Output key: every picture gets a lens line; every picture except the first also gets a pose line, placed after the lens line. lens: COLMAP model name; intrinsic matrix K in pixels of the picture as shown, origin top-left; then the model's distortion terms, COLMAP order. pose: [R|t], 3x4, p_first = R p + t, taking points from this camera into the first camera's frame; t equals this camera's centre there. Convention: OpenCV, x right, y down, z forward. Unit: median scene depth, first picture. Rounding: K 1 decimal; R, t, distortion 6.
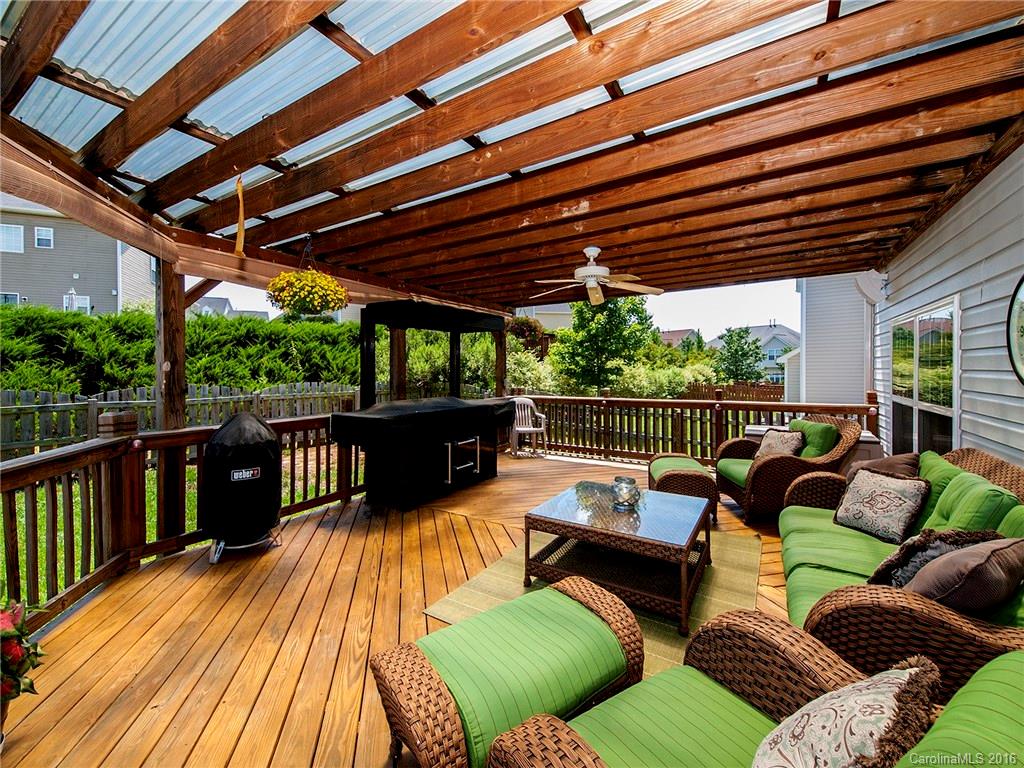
lens RADIAL K [[419.9, 0, 515.4], [0, 419.9, 381.5], [0, 0, 1]] dist [0.003349, -0.000826]
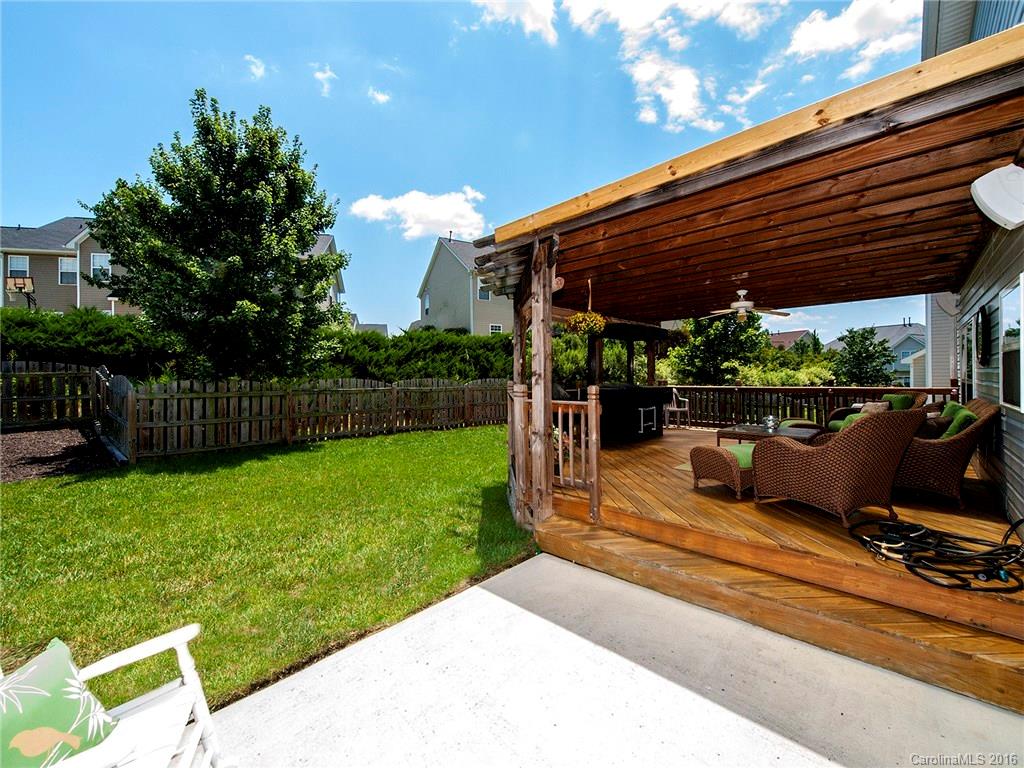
lens RADIAL K [[419.9, 0, 510.2], [0, 419.9, 377.1], [0, 0, 1]] dist [0.003349, -0.000826]
pose [[0.976613, 0.000382, -0.215003, -0.100144], [-0.005635, 0.999700, -0.023819, 0.021228], [0.214929, 0.024474, 0.976323, -0.232596]]
